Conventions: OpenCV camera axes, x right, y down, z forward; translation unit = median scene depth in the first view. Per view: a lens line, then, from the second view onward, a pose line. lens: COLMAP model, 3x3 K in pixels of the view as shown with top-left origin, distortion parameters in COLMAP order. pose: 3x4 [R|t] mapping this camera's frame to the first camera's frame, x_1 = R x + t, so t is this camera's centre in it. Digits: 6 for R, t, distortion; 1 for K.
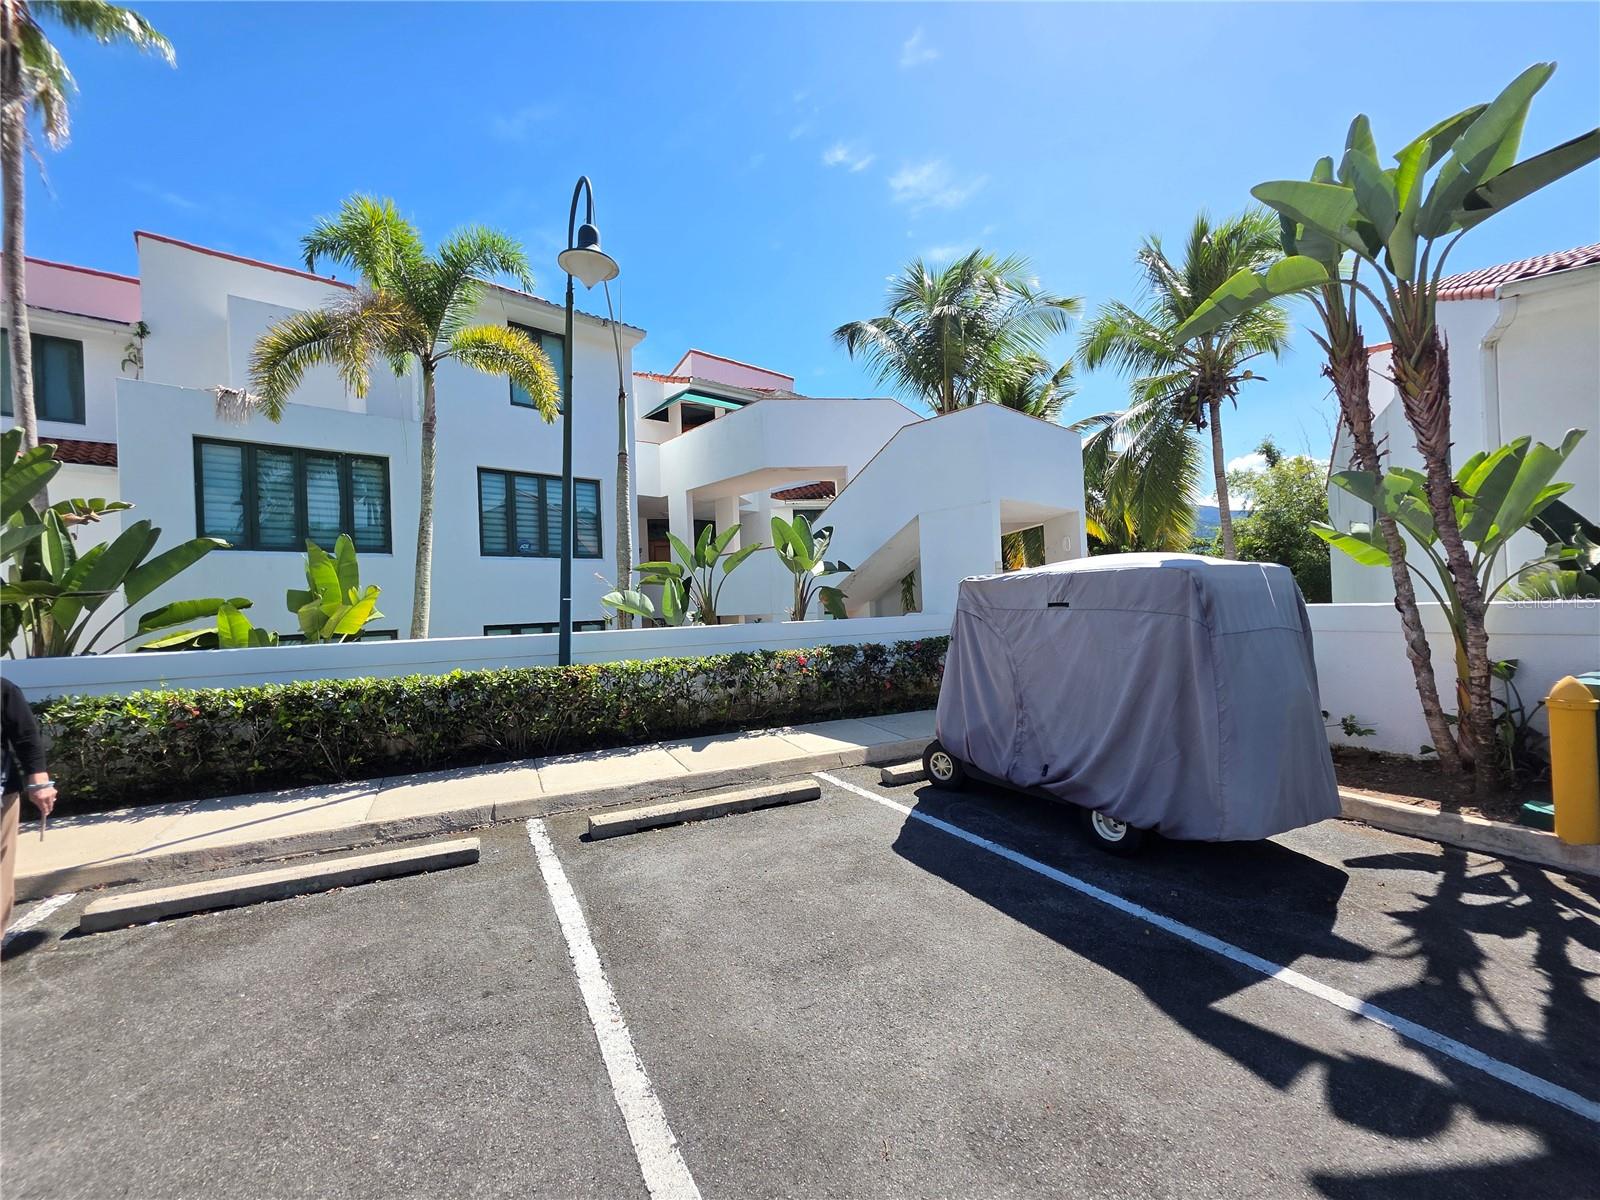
lens RADIAL K [[637.2, 0, 800.0], [0, 637.2, 600.0], [0, 0, 1]] dist [0.001749, -0.000124]
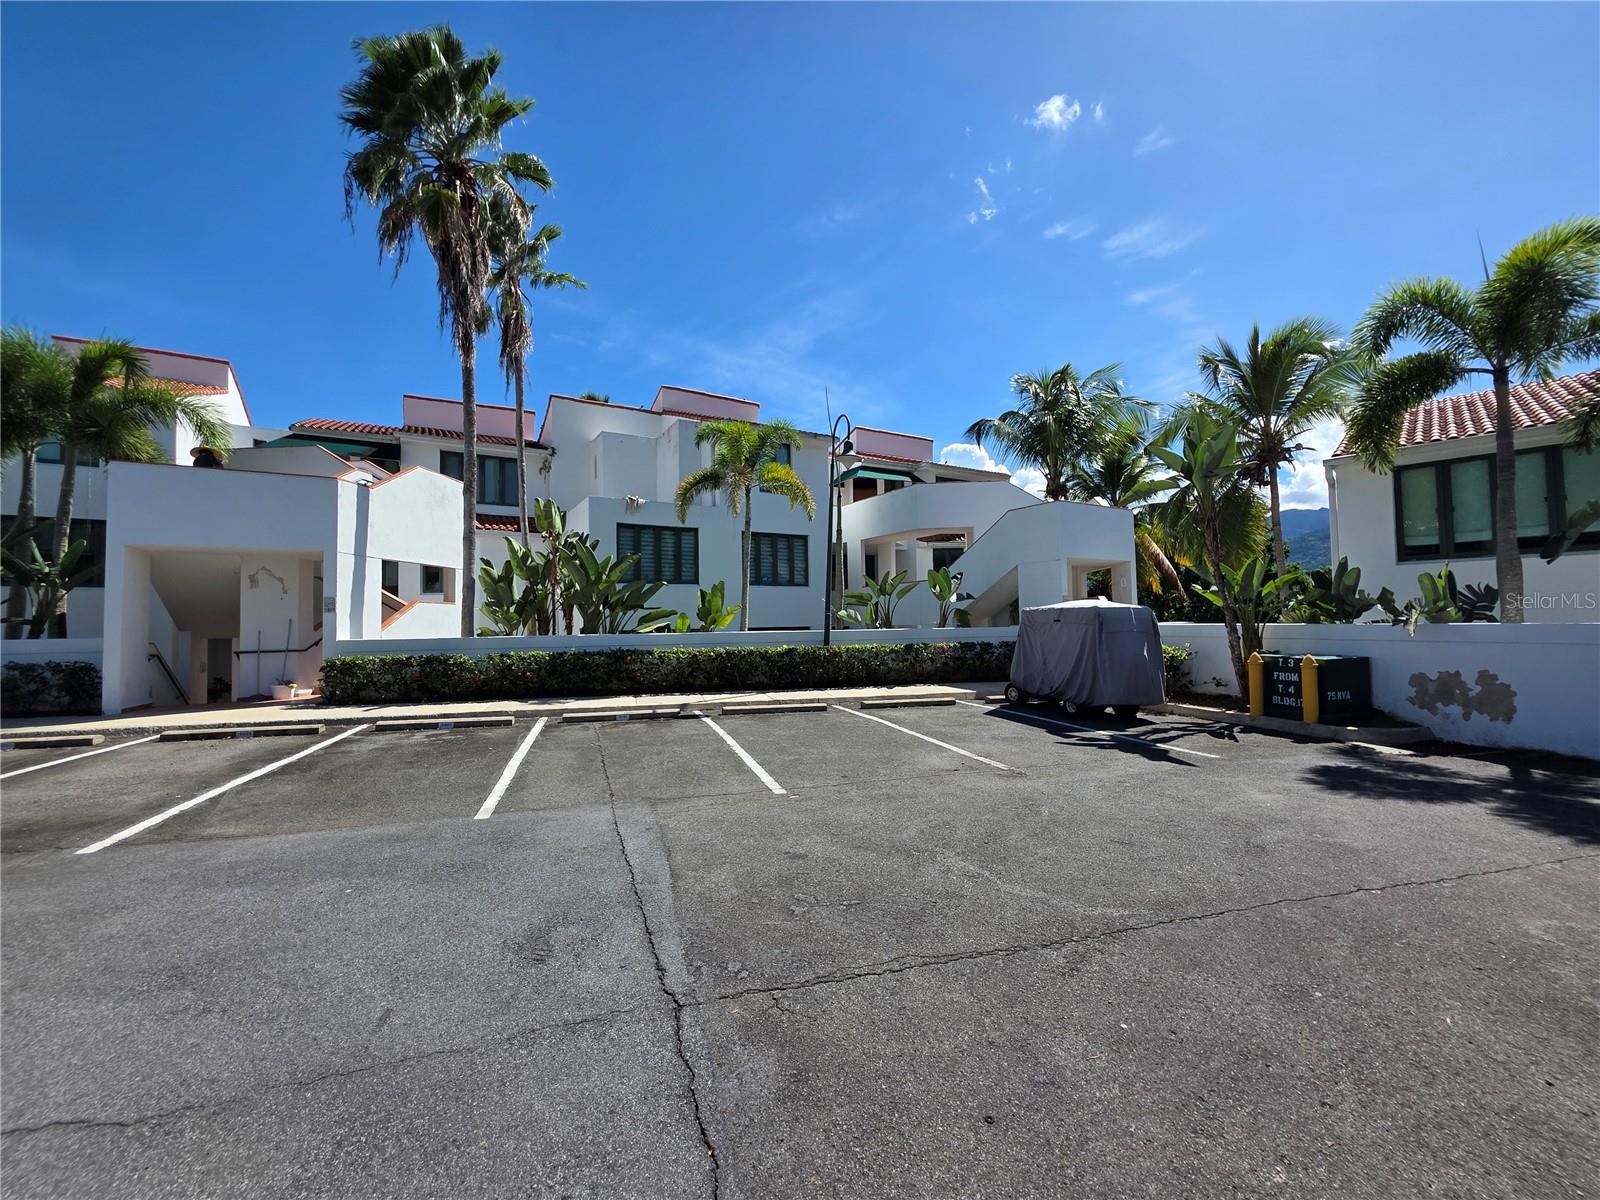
lens RADIAL K [[637.2, 0, 800.0], [0, 637.2, 600.0], [0, 0, 1]] dist [0.001749, -0.000124]
pose [[0.980376, 0.015123, -0.196554, -0.055296], [-0.019180, 0.999640, -0.018757, -0.005220], [0.196199, 0.022159, 0.980314, -1.048146]]
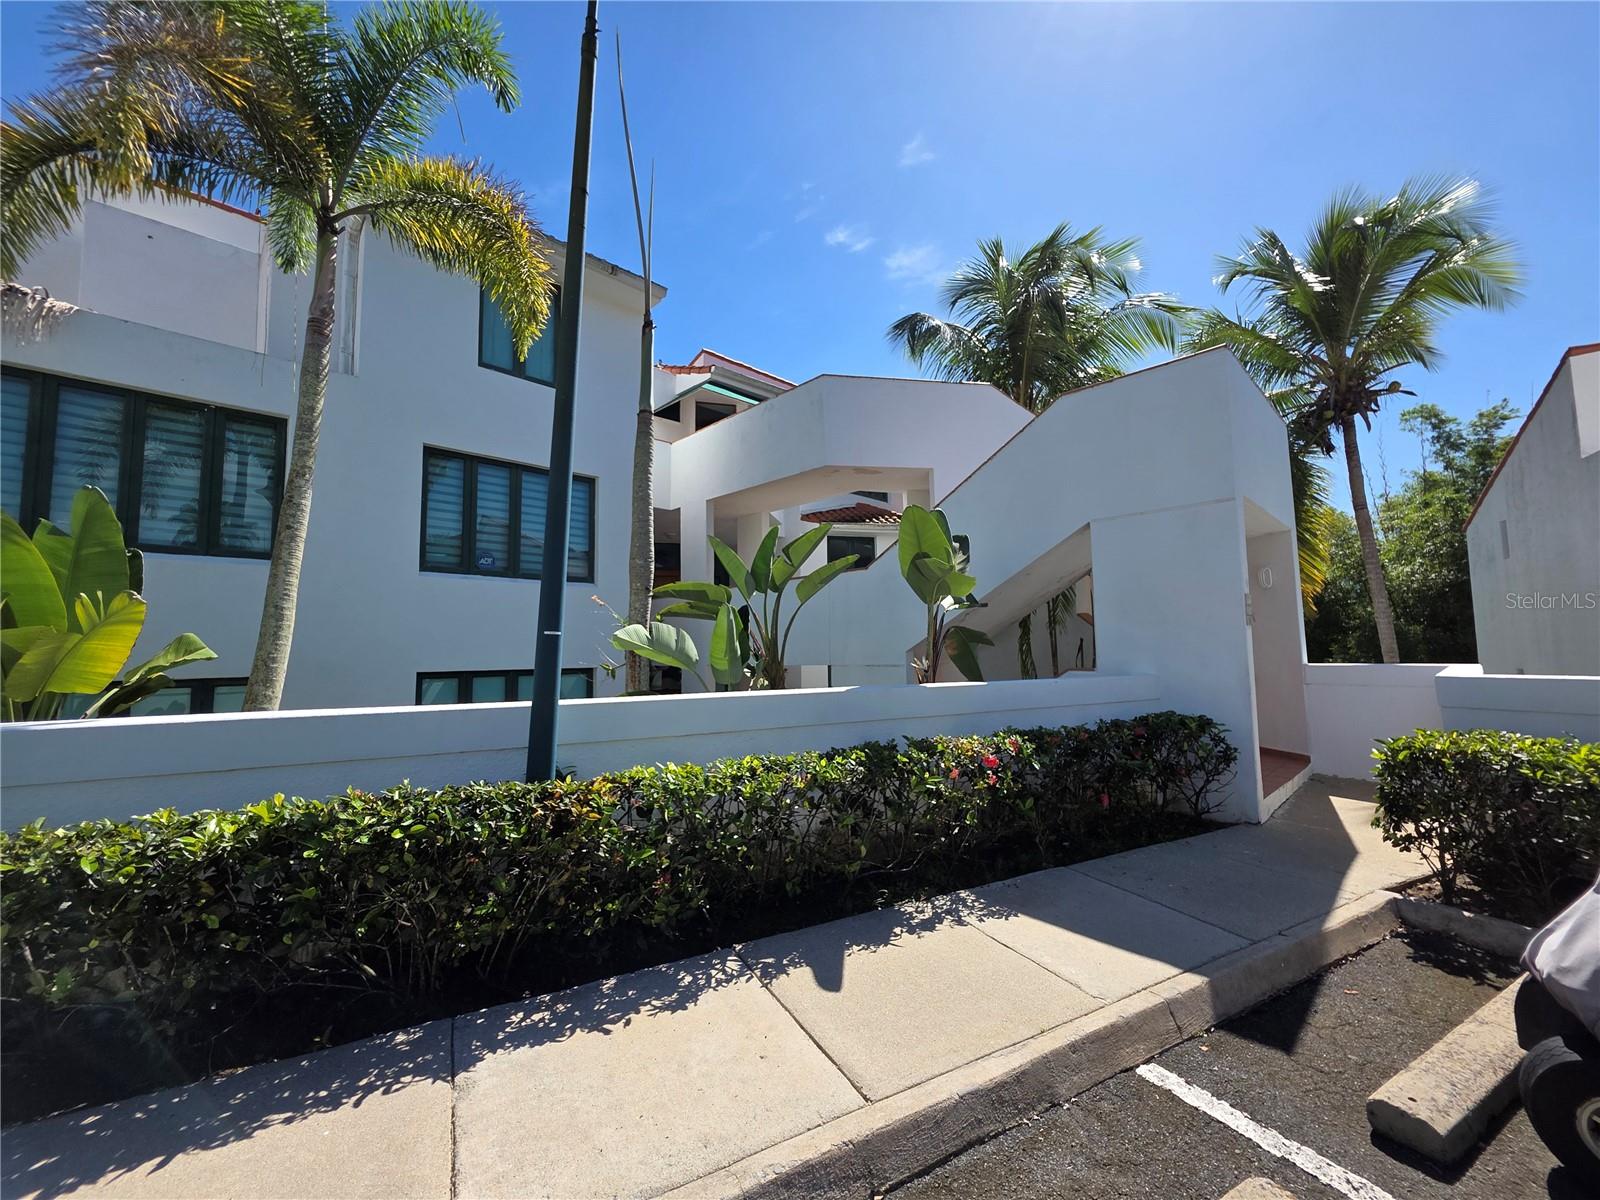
lens RADIAL K [[641.6, 0, 800.0], [0, 641.6, 600.0], [0, 0, 1]] dist [0.000646, 0.000056]
pose [[0.998913, 0.029101, 0.036411, -0.203438], [-0.026346, 0.996910, -0.073996, 0.005026], [-0.038452, 0.072956, 0.996594, 0.525642]]
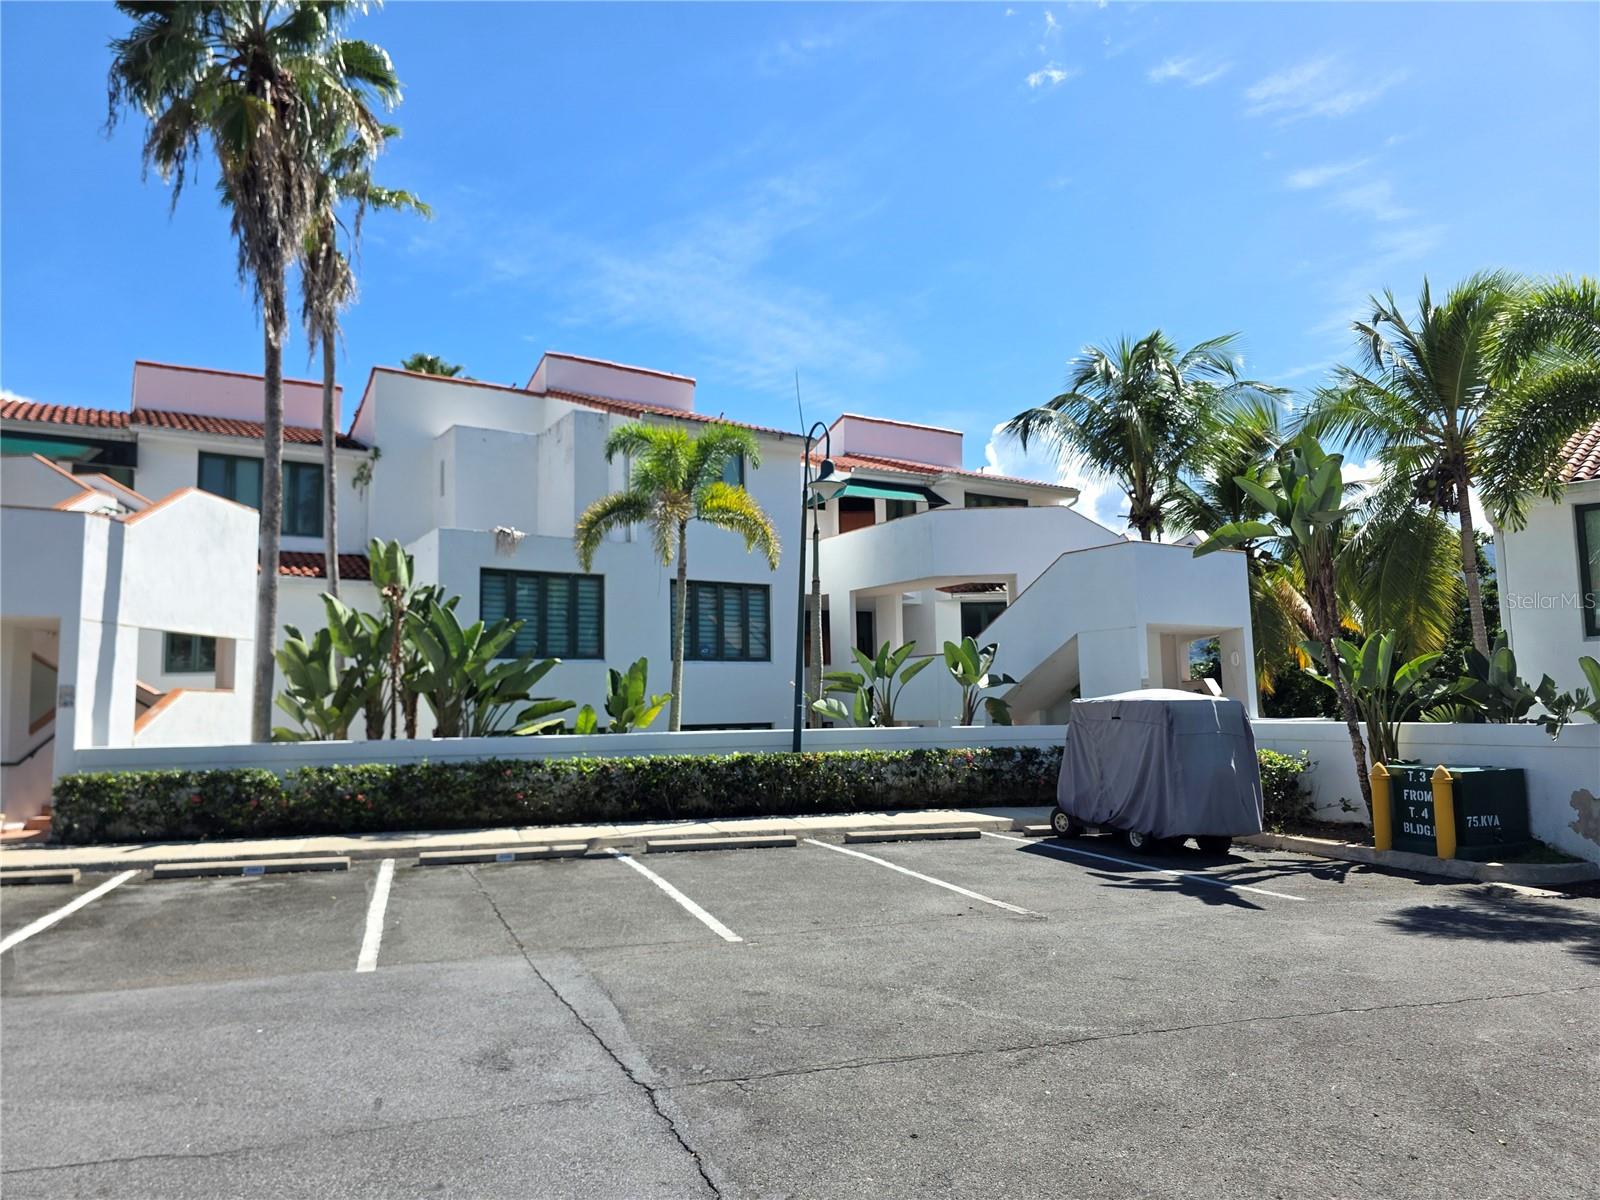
lens RADIAL K [[1068.3, 0, 800.0], [0, 1068.3, 600.0], [0, 0, 1]] dist [0.081503, -0.094602]
pose [[0.987608, 0.004623, -0.156870, 0.004366], [-0.018843, 0.995828, -0.089288, -0.023421], [0.155803, 0.091137, 0.983575, -1.373609]]
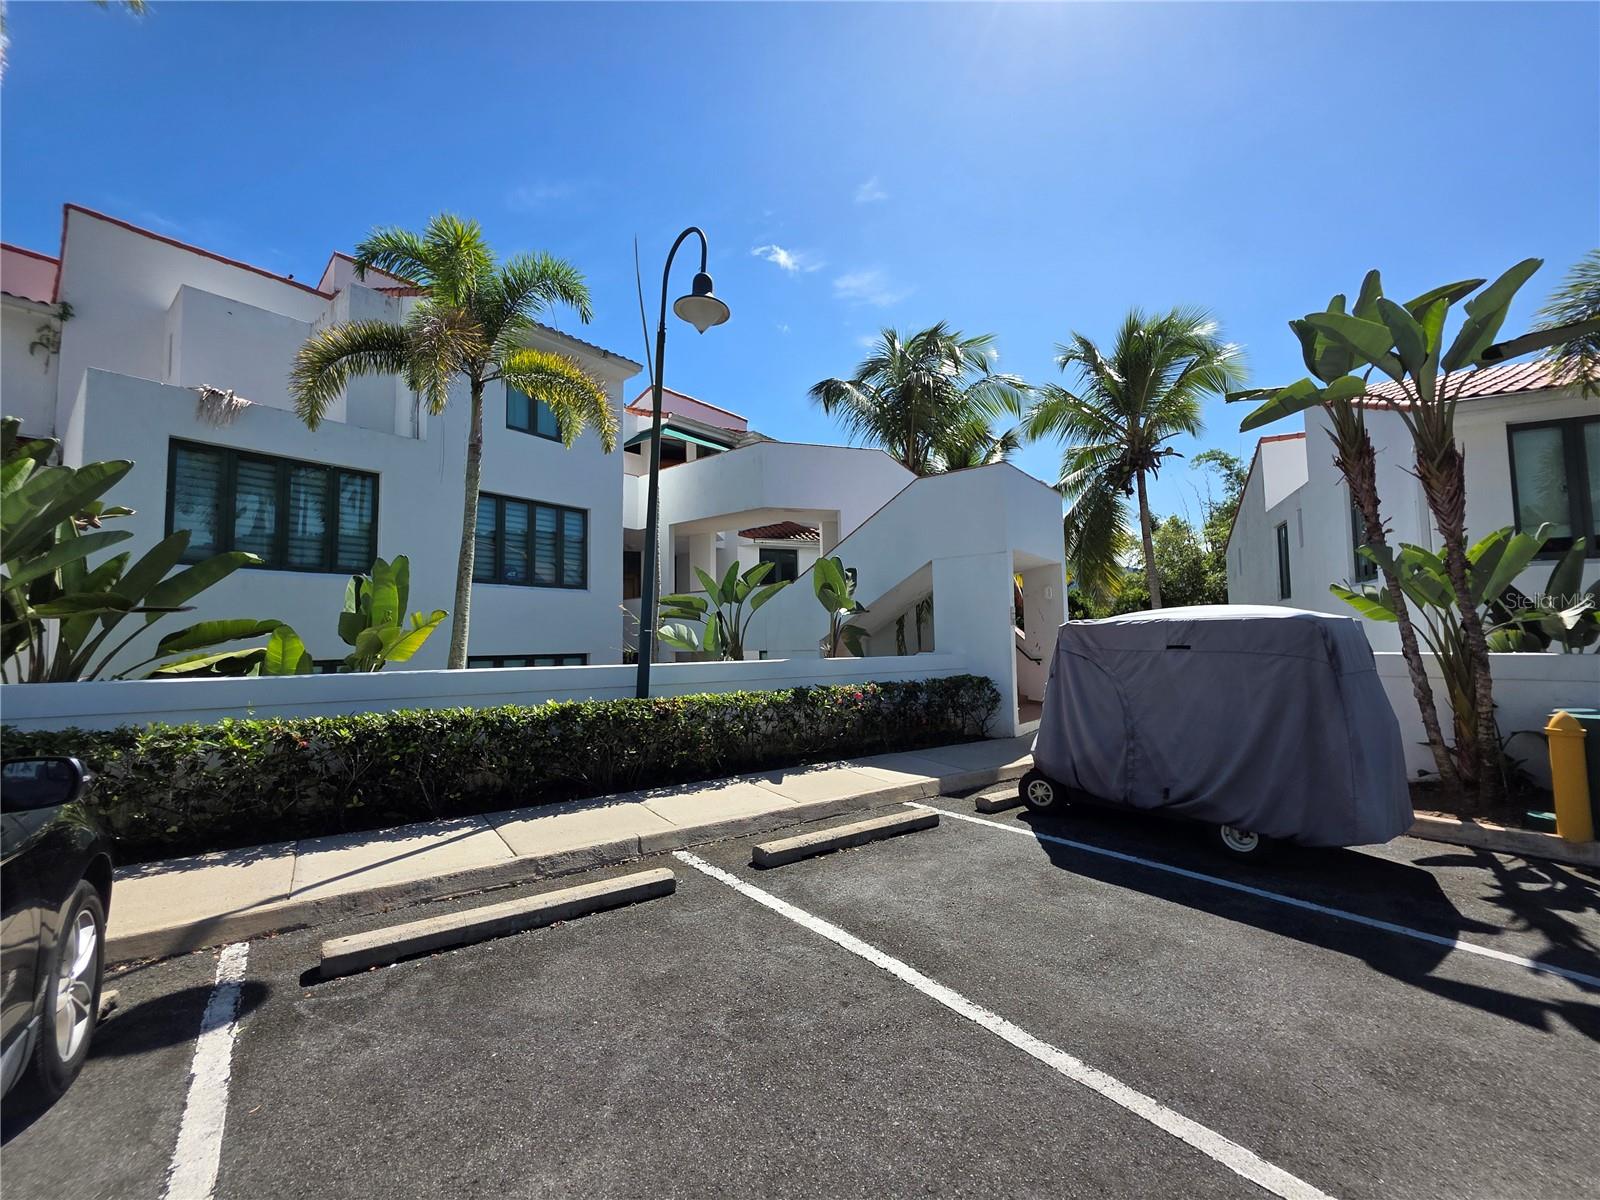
lens RADIAL K [[641.6, 0, 800.0], [0, 641.6, 600.0], [0, 0, 1]] dist [0.000646, 0.000056]
pose [[0.986298, 0.035379, 0.161136, -0.301677], [-0.025430, 0.997665, -0.063393, 0.008602], [-0.163003, 0.058427, 0.984894, -0.028324]]
